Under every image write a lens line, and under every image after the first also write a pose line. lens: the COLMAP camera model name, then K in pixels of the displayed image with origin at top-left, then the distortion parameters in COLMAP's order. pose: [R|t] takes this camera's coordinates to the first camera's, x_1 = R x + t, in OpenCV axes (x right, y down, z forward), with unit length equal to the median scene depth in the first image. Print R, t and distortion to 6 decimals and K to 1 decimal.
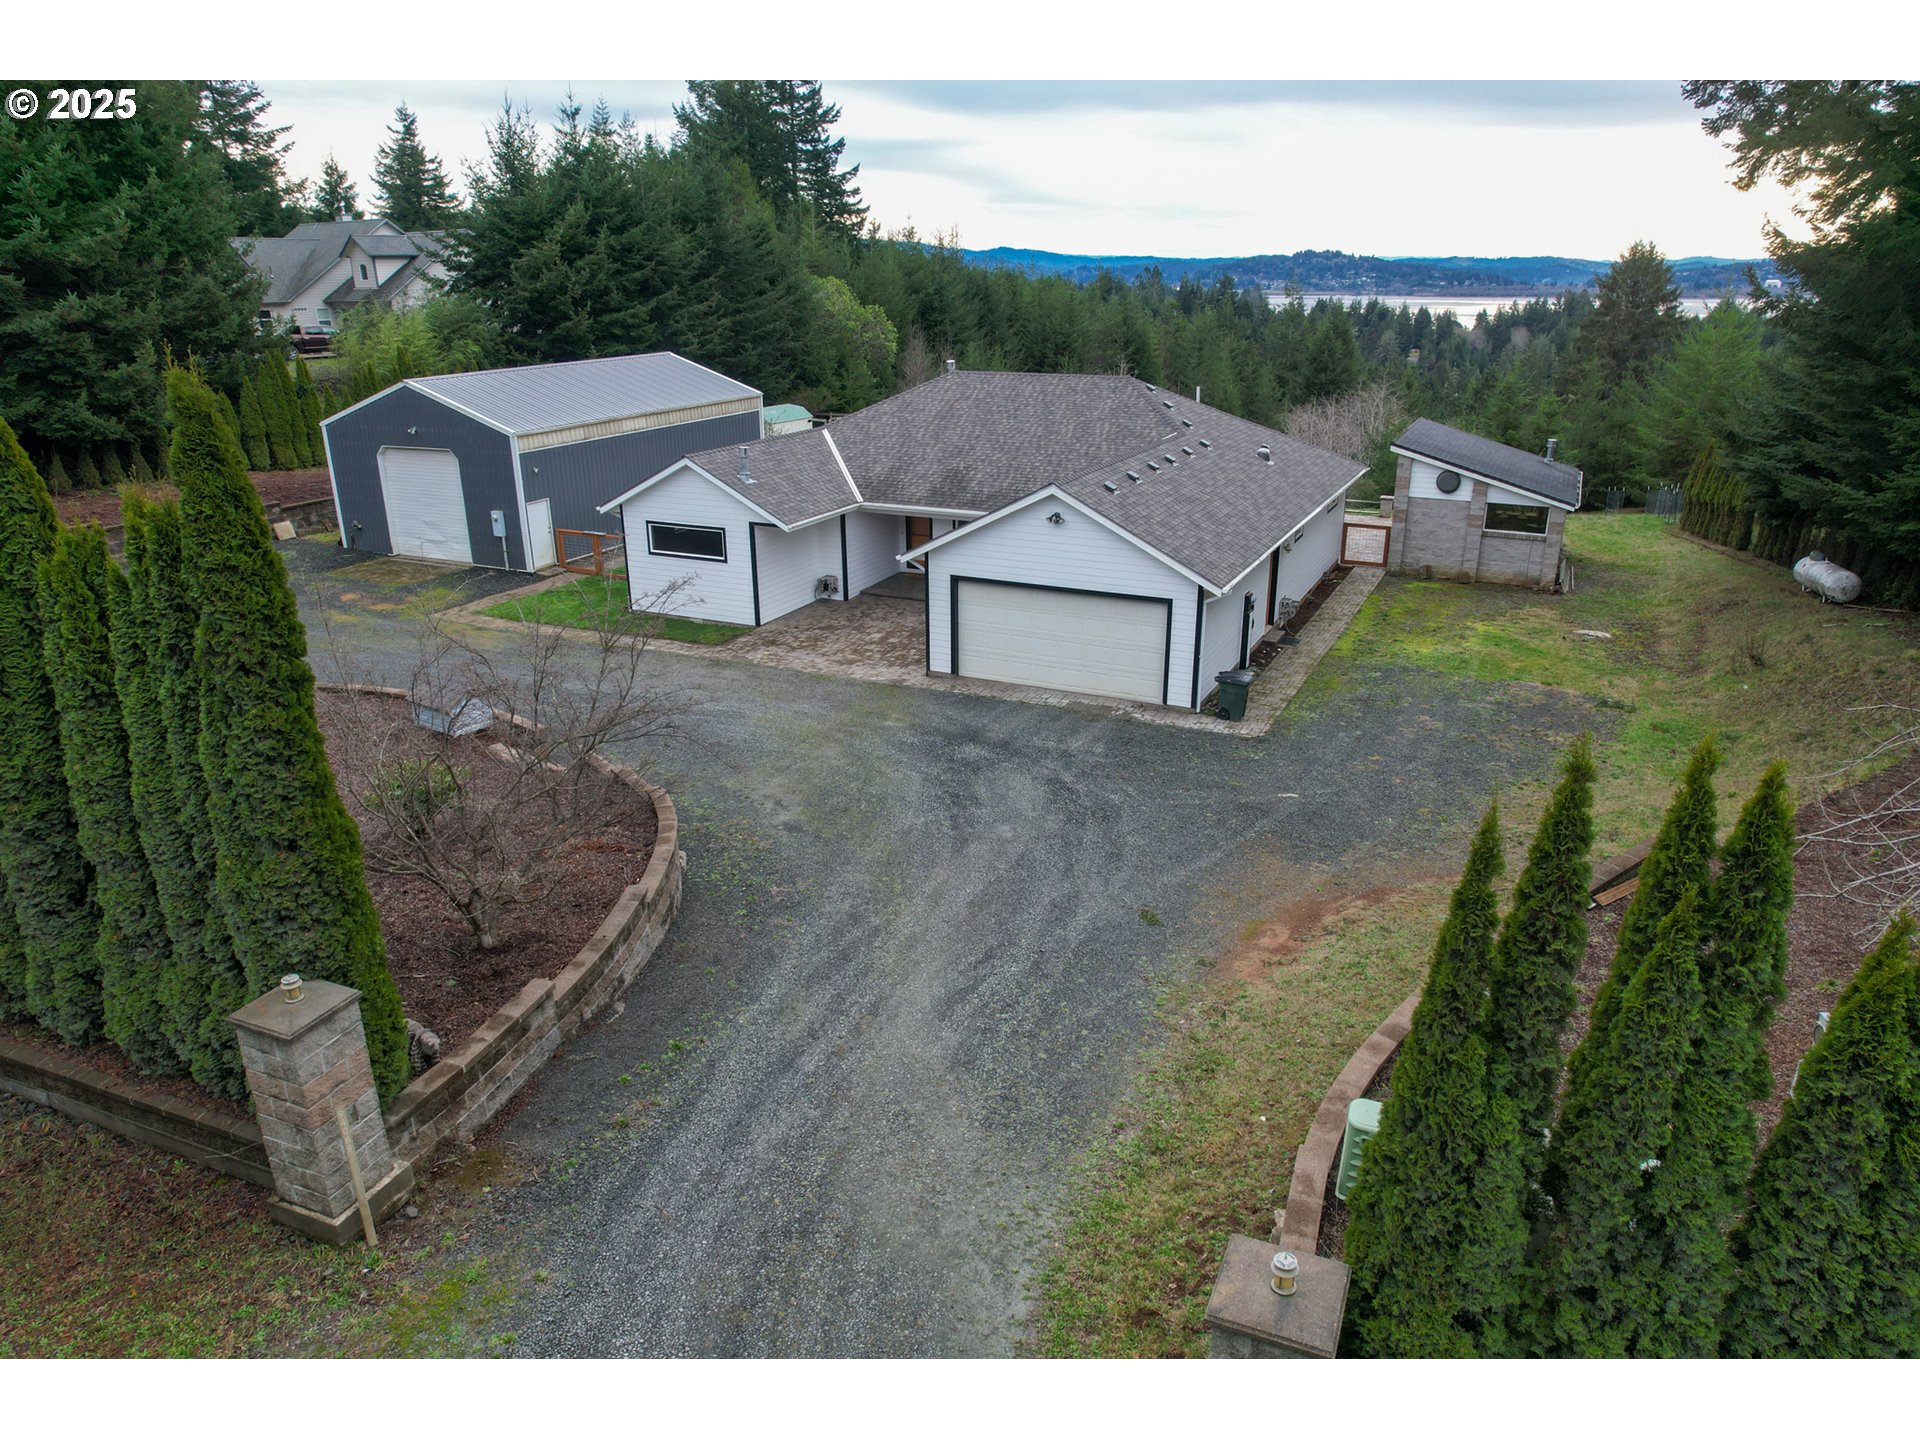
lens RADIAL K [[1219.1, 0, 961.2], [0, 1219.1, 721.3], [0, 0, 1]] dist [-0.061460, 0.046288]
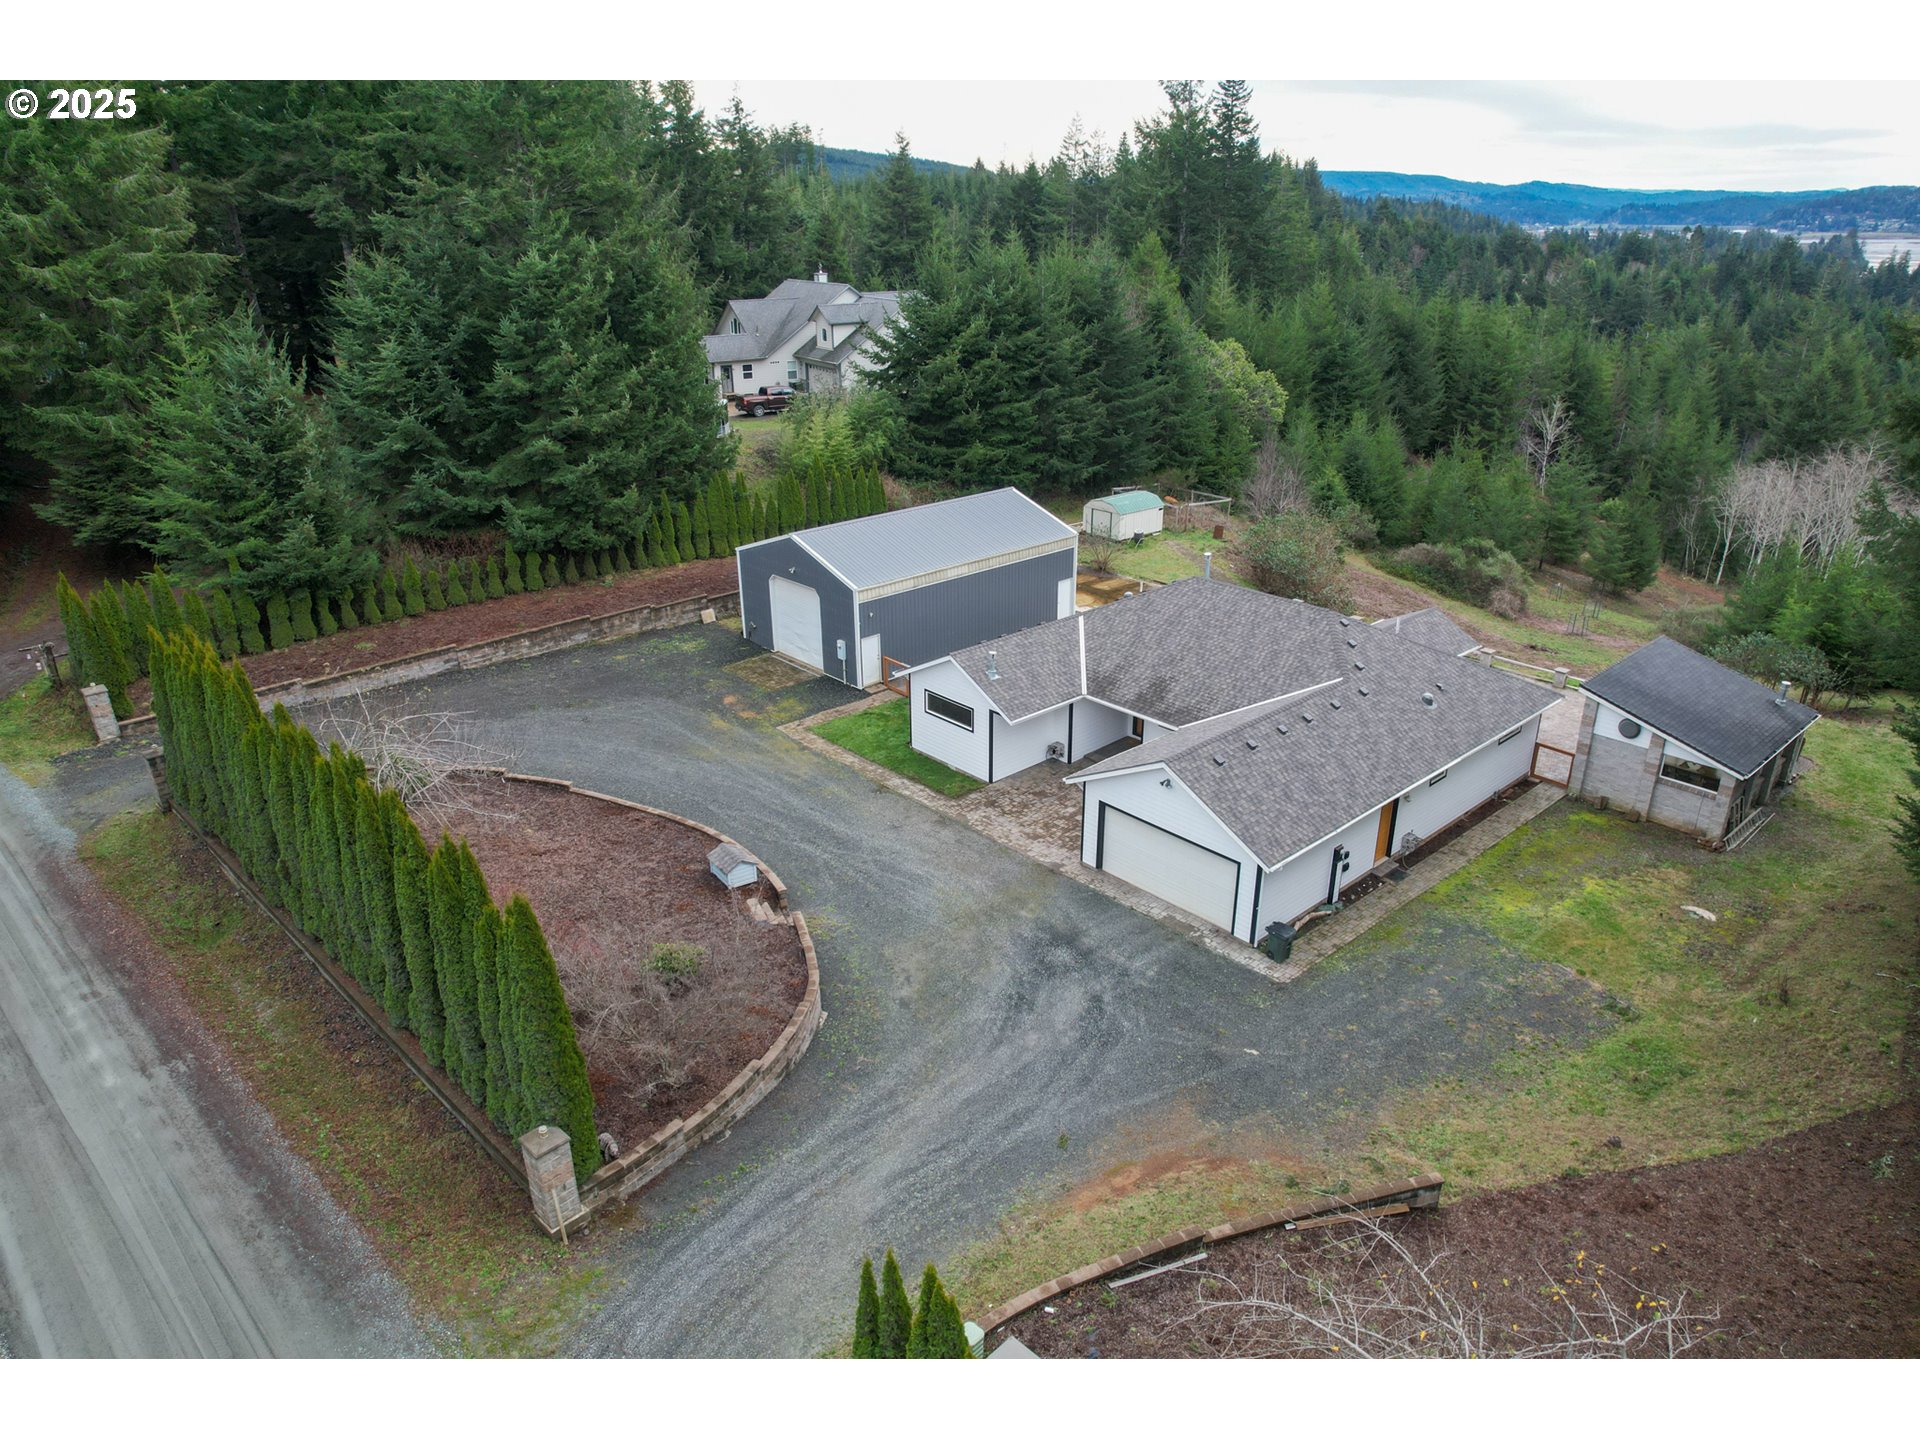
lens RADIAL K [[1219.1, 0, 969.0], [0, 1219.1, 721.3], [0, 0, 1]] dist [-0.061460, 0.046288]
pose [[0.930919, 0.146475, -0.334567, 0.245656], [-0.130404, 0.988977, 0.070134, -0.236059], [0.341152, -0.021660, 0.939759, -0.250043]]
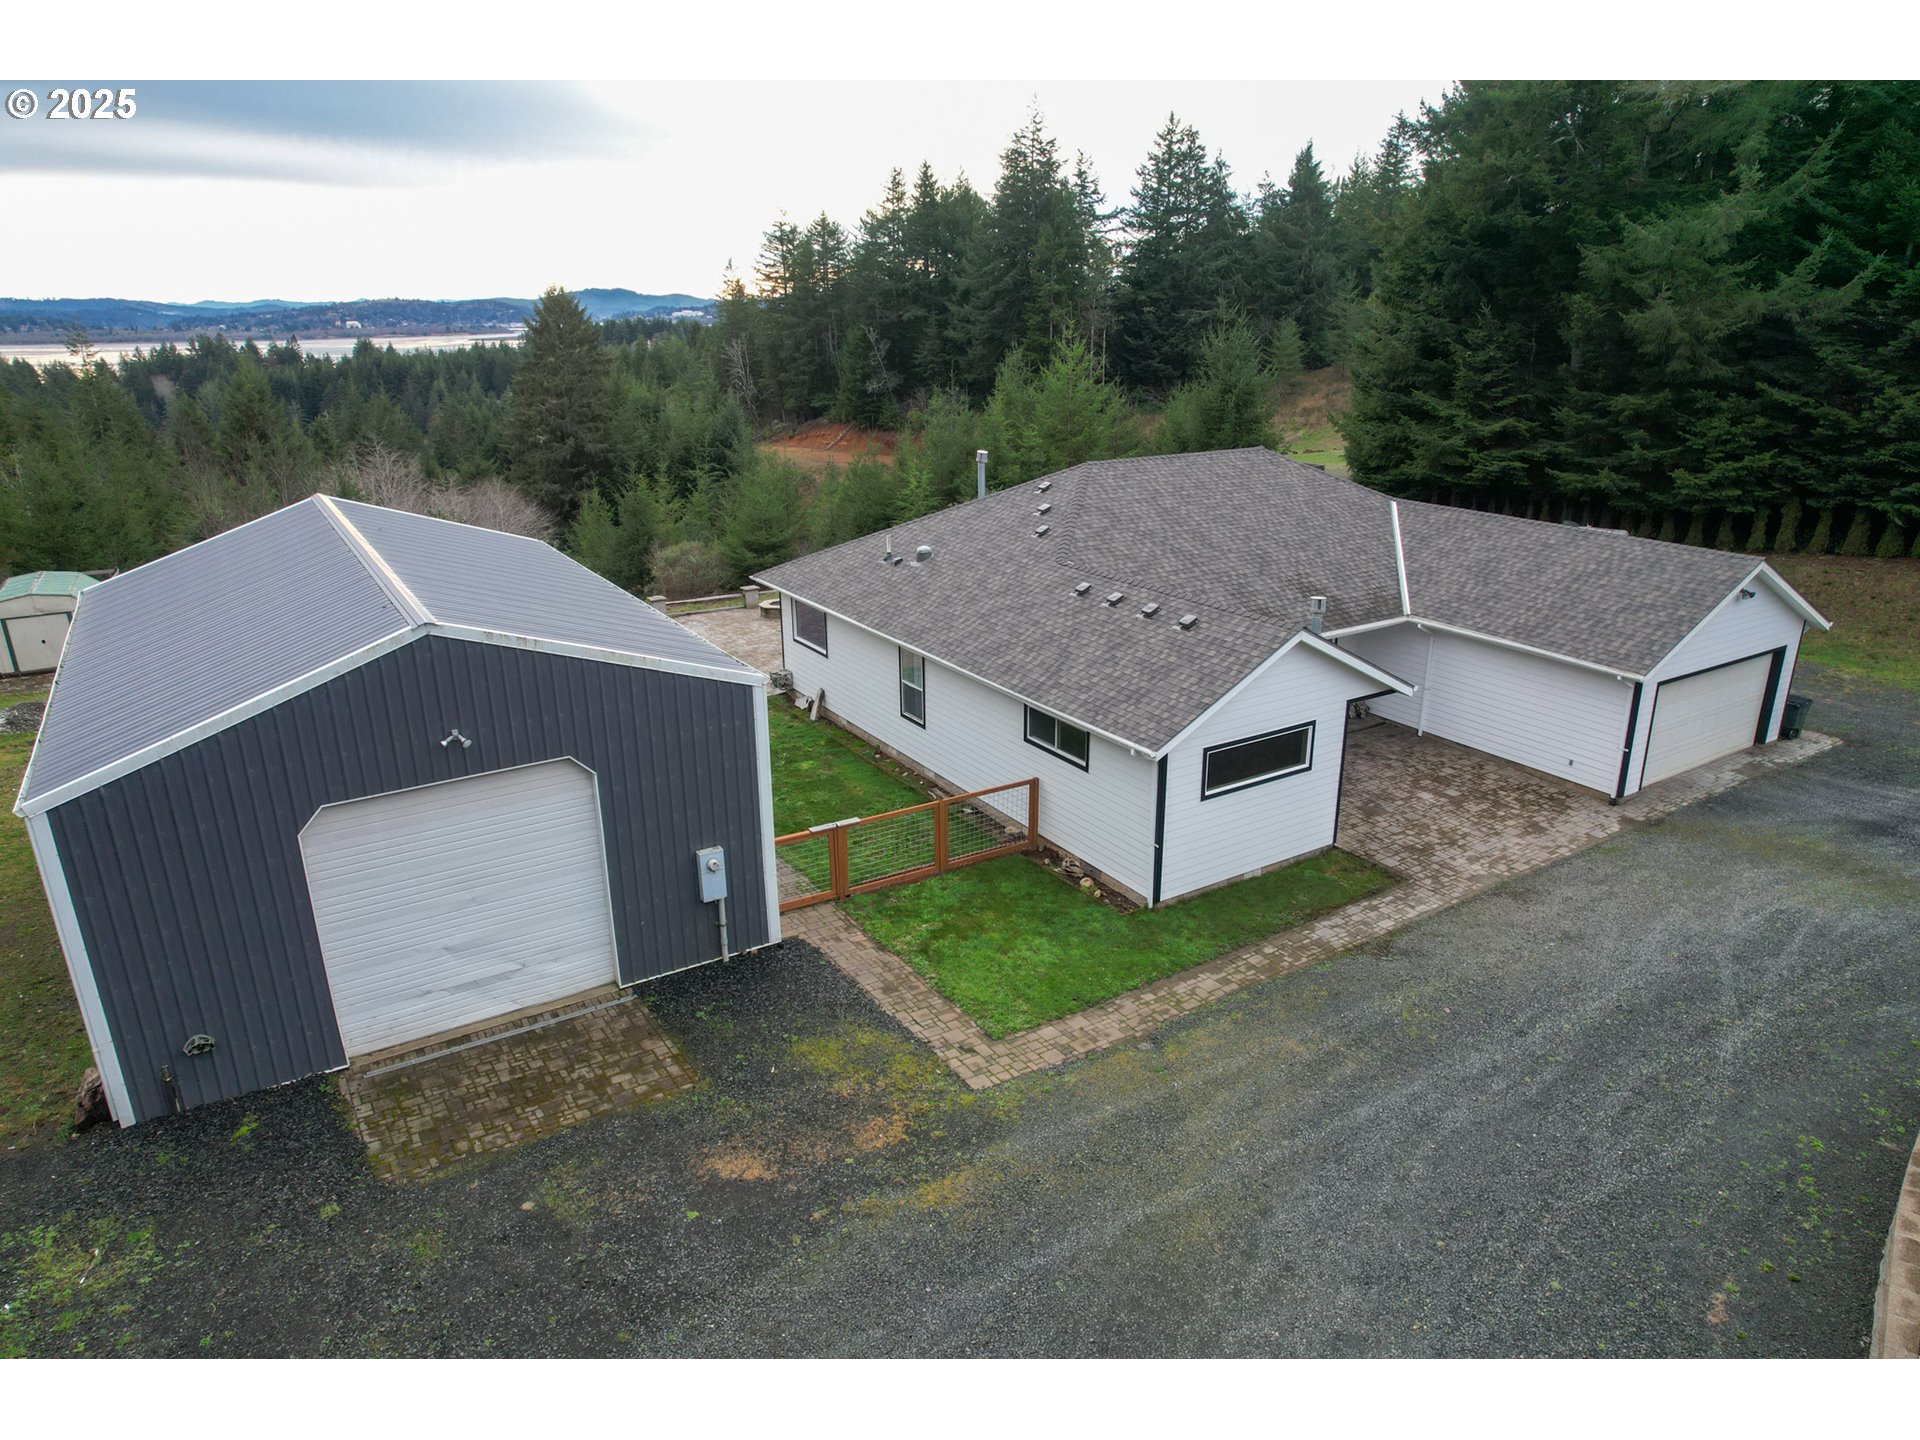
lens RADIAL K [[1219.1, 0, 967.5], [0, 1219.1, 719.1], [0, 0, 1]] dist [-0.061460, 0.046288]
pose [[0.526404, -0.271936, 0.805574, -0.828146], [0.298108, 0.946357, 0.124661, -0.298011], [-0.796260, 0.174526, 0.579233, 0.758488]]
